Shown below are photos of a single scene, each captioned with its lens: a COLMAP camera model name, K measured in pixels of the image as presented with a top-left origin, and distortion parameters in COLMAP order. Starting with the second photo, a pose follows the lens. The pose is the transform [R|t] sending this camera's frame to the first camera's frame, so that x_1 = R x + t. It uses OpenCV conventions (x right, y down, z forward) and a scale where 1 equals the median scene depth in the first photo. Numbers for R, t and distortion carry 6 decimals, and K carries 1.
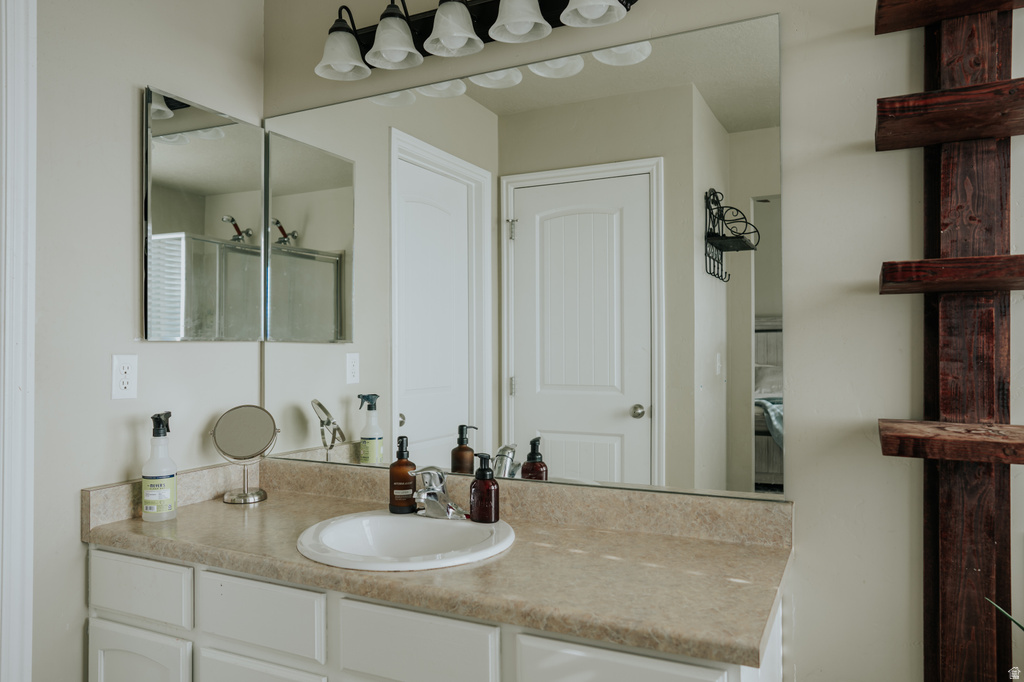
lens RADIAL K [[693.5, 0, 516.3], [0, 693.5, 342.9], [0, 0, 1]] dist [-0.028860, 0.040858]
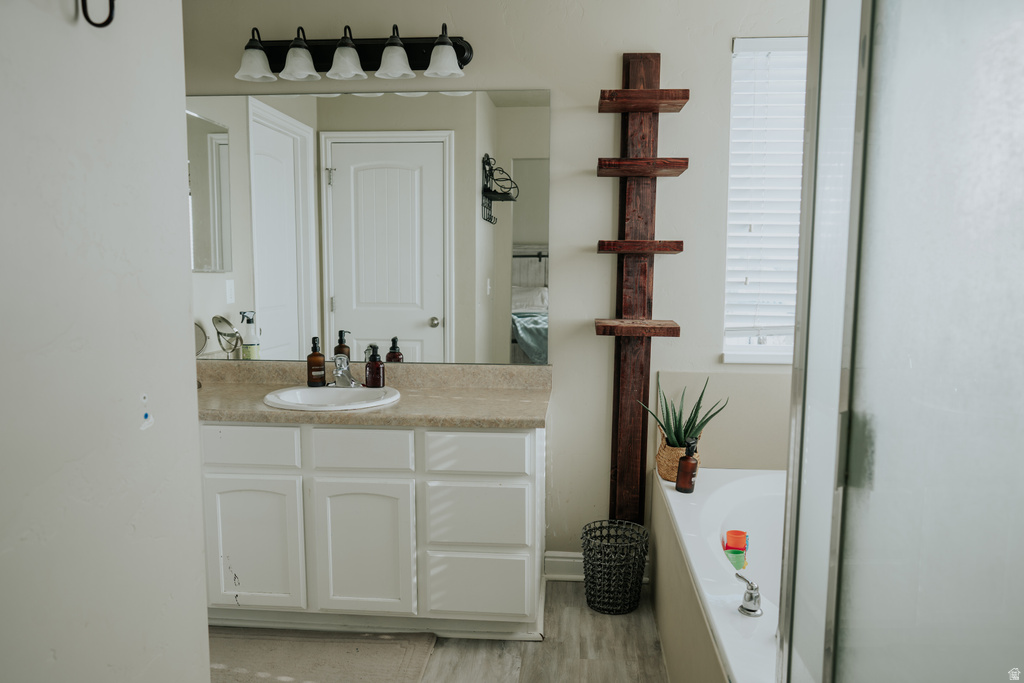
lens RADIAL K [[693.5, 0, 510.6], [0, 693.5, 340.7], [0, 0, 1]] dist [-0.028860, 0.040858]
pose [[0.935478, -0.028524, 0.352233, -0.326671], [-0.011991, 0.993601, 0.112309, -0.037177], [-0.353183, -0.109286, 0.929149, -0.622237]]
